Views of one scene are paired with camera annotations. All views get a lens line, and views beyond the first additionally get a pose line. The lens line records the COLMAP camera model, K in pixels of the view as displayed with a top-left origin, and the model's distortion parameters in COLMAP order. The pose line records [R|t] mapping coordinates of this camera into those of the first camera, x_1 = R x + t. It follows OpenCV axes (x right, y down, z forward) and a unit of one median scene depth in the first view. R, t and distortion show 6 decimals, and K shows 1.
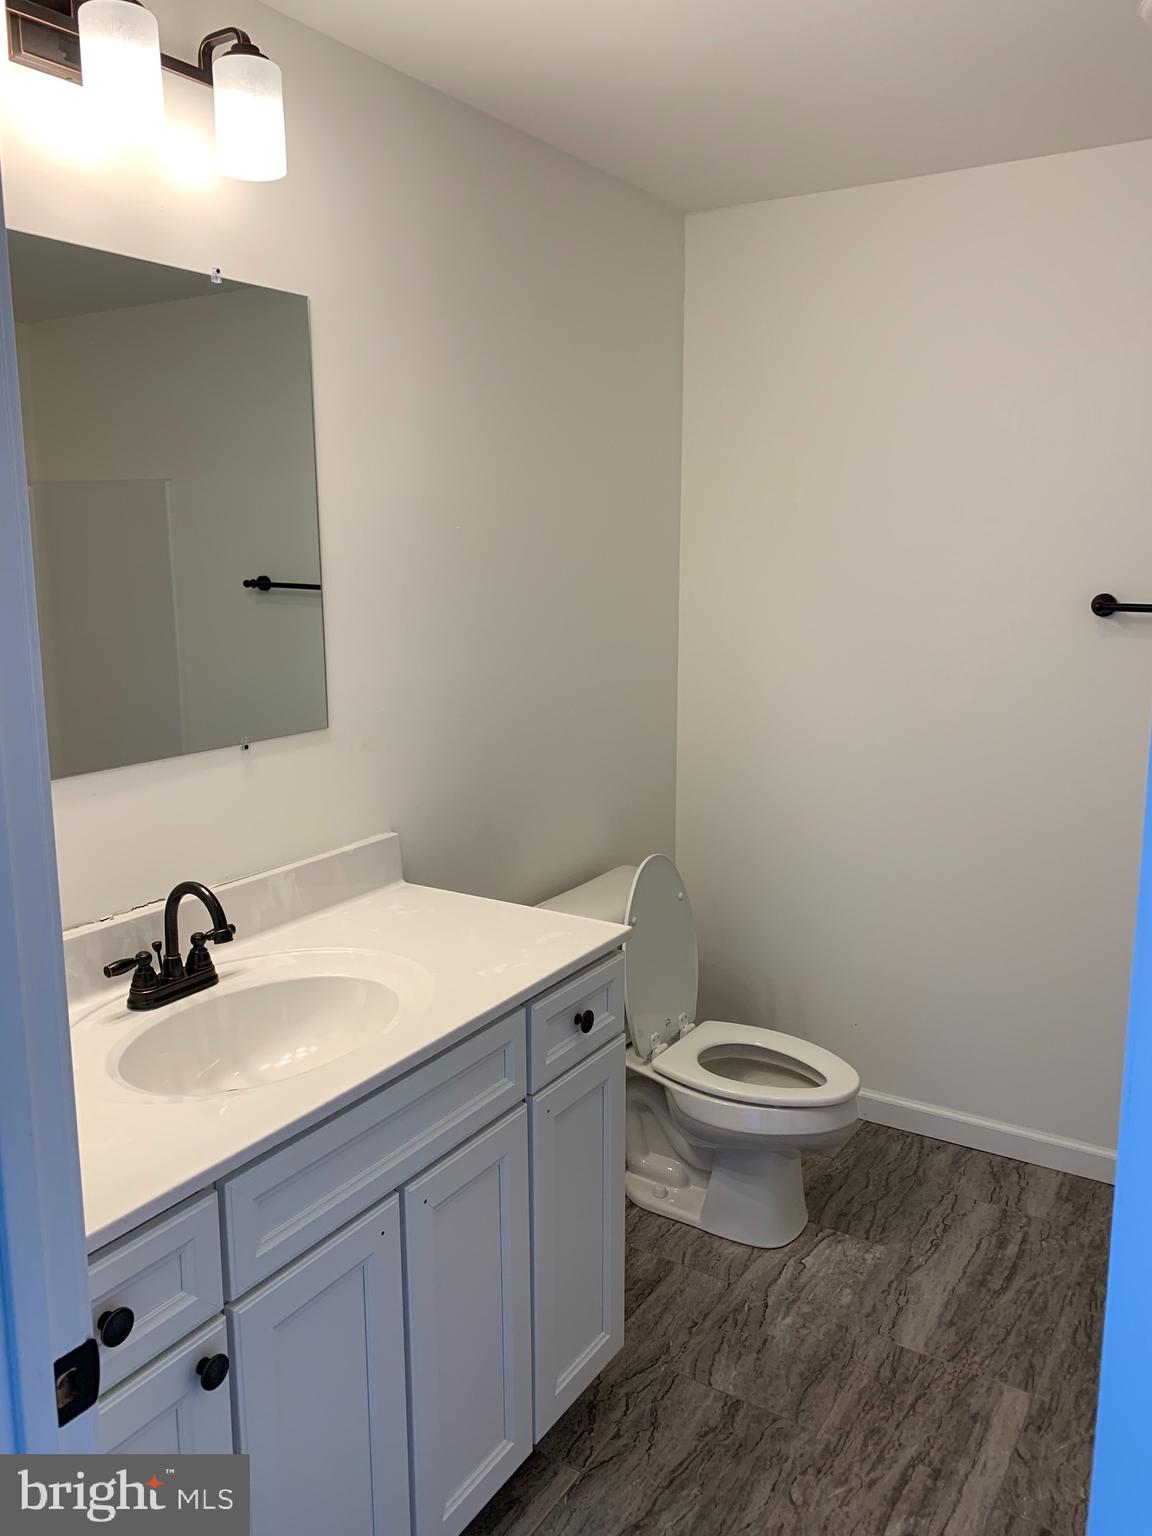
lens RADIAL K [[1184.2, 0, 576.0], [0, 1184.2, 768.0], [0, 0, 1]] dist [0.013391, -0.000898]
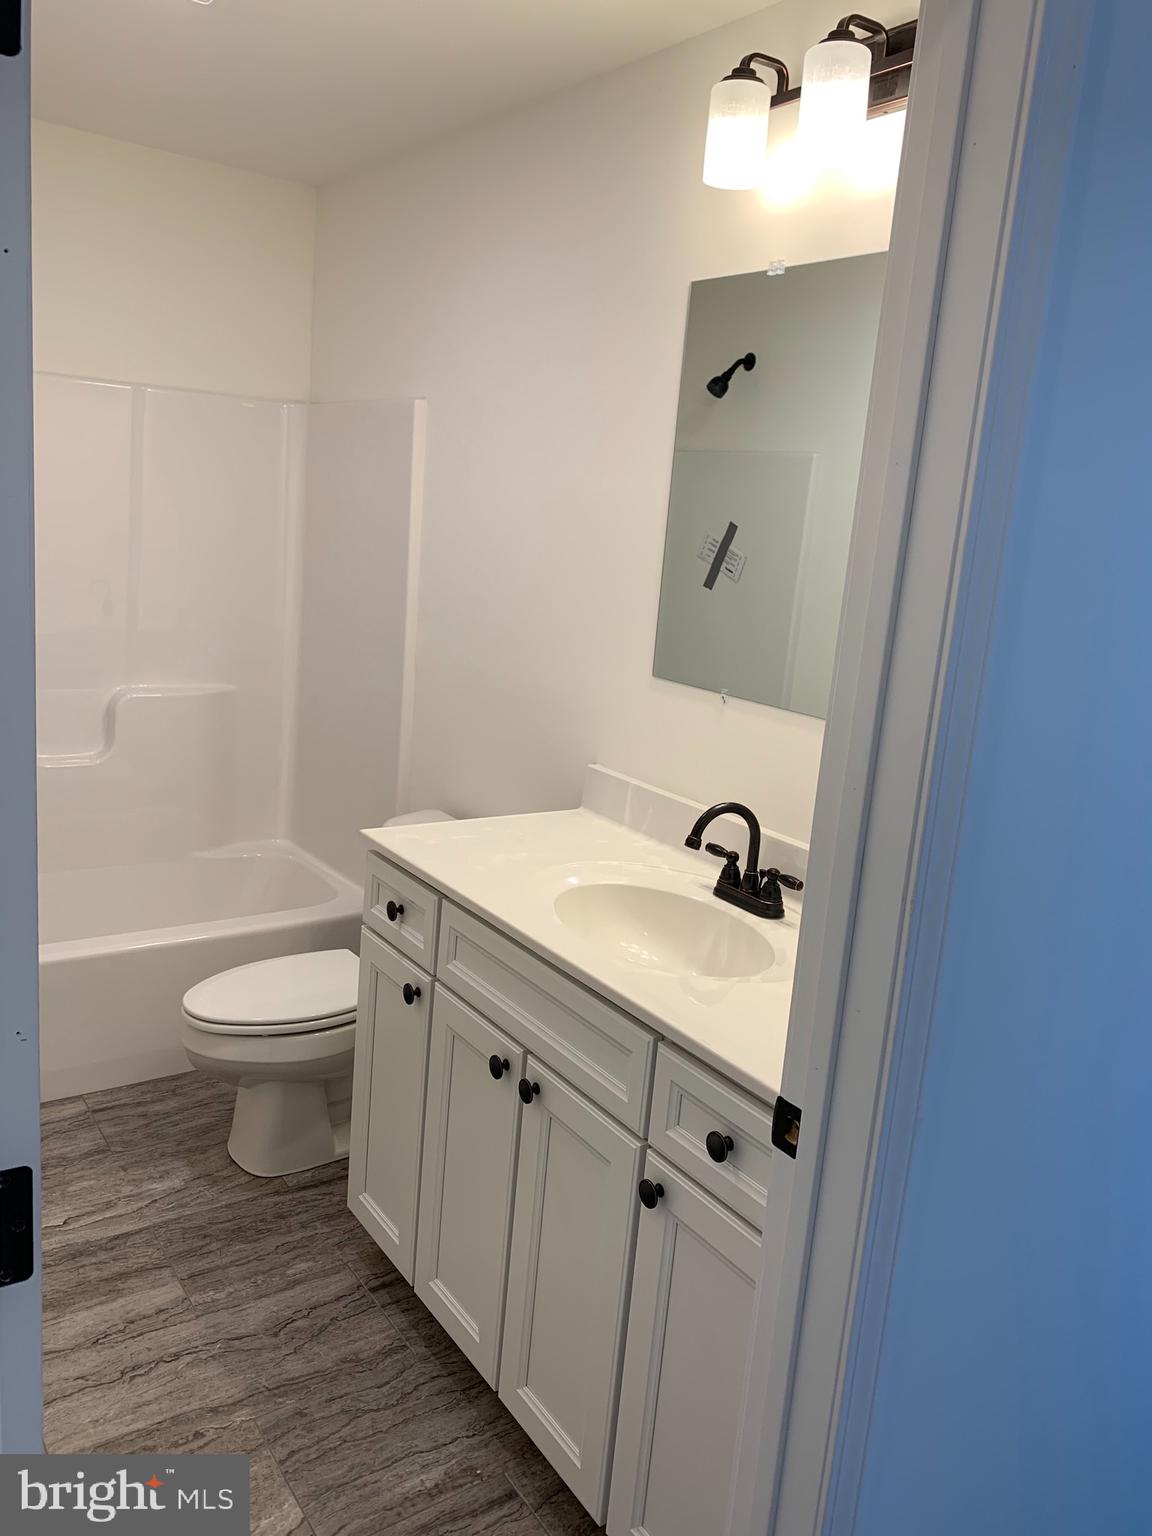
lens RADIAL K [[1184.2, 0, 576.0], [0, 1184.2, 768.0], [0, 0, 1]] dist [0.013391, -0.000898]
pose [[-0.414313, 0.156761, -0.896533, 0.793967], [-0.250740, 0.927275, 0.278010, -0.226469], [0.874914, 0.339980, -0.344876, 1.294335]]
